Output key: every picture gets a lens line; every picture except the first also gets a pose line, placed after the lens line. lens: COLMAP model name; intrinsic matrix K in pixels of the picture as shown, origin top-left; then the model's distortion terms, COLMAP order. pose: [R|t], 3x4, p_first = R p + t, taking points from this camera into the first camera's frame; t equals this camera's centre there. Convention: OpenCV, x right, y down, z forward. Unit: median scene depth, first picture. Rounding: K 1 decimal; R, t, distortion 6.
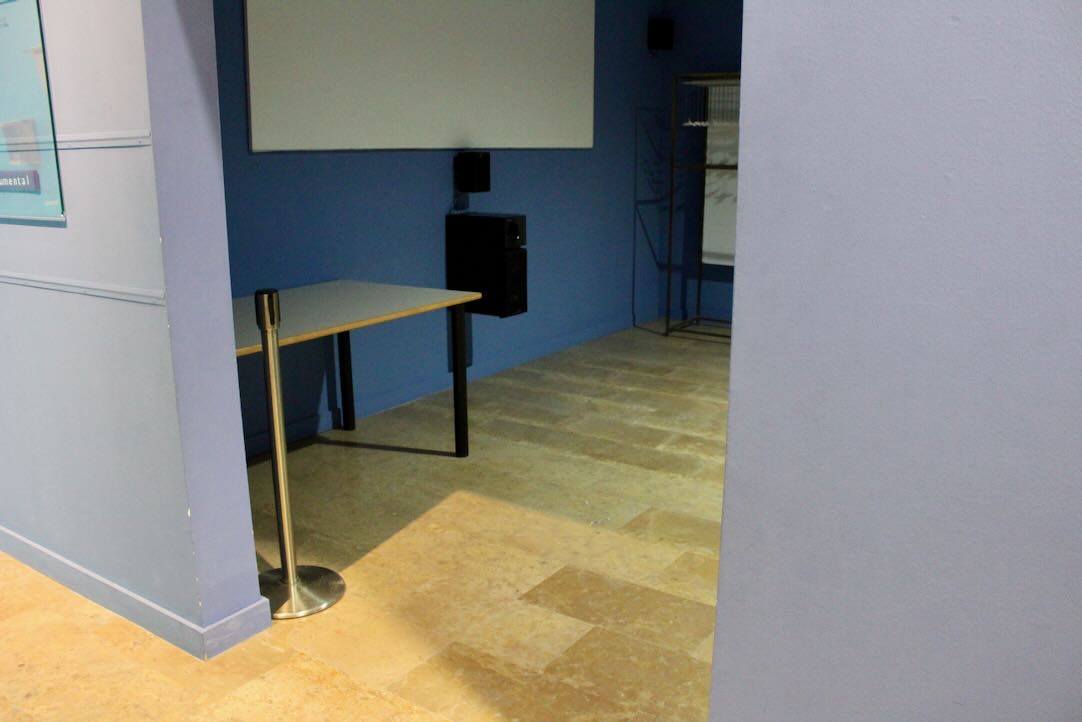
lens RADIAL K [[916.6, 0, 541.0], [0, 916.6, 361.0], [0, 0, 1]] dist [-0.180787, 0.138062]
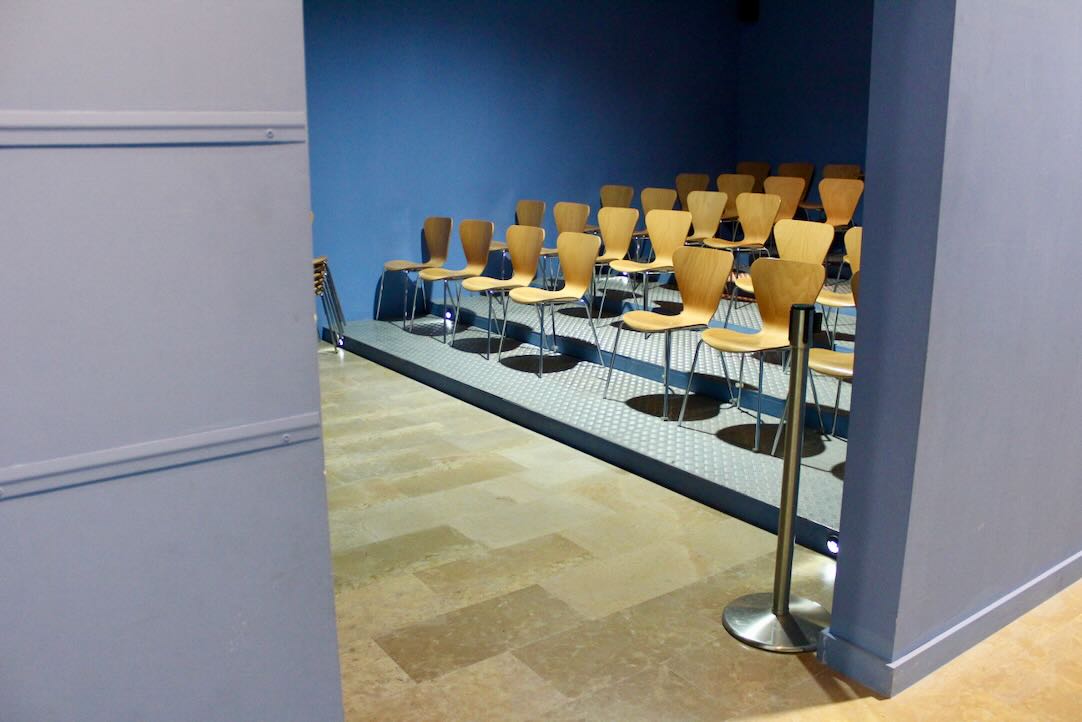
lens RADIAL K [[916.6, 0, 541.0], [0, 916.6, 361.0], [0, 0, 1]] dist [-0.180787, 0.138062]
pose [[0.334151, -0.211335, 0.918521, -0.752962], [0.224058, 0.964412, 0.140383, -0.133617], [-0.915501, 0.158893, 0.369610, 0.572448]]
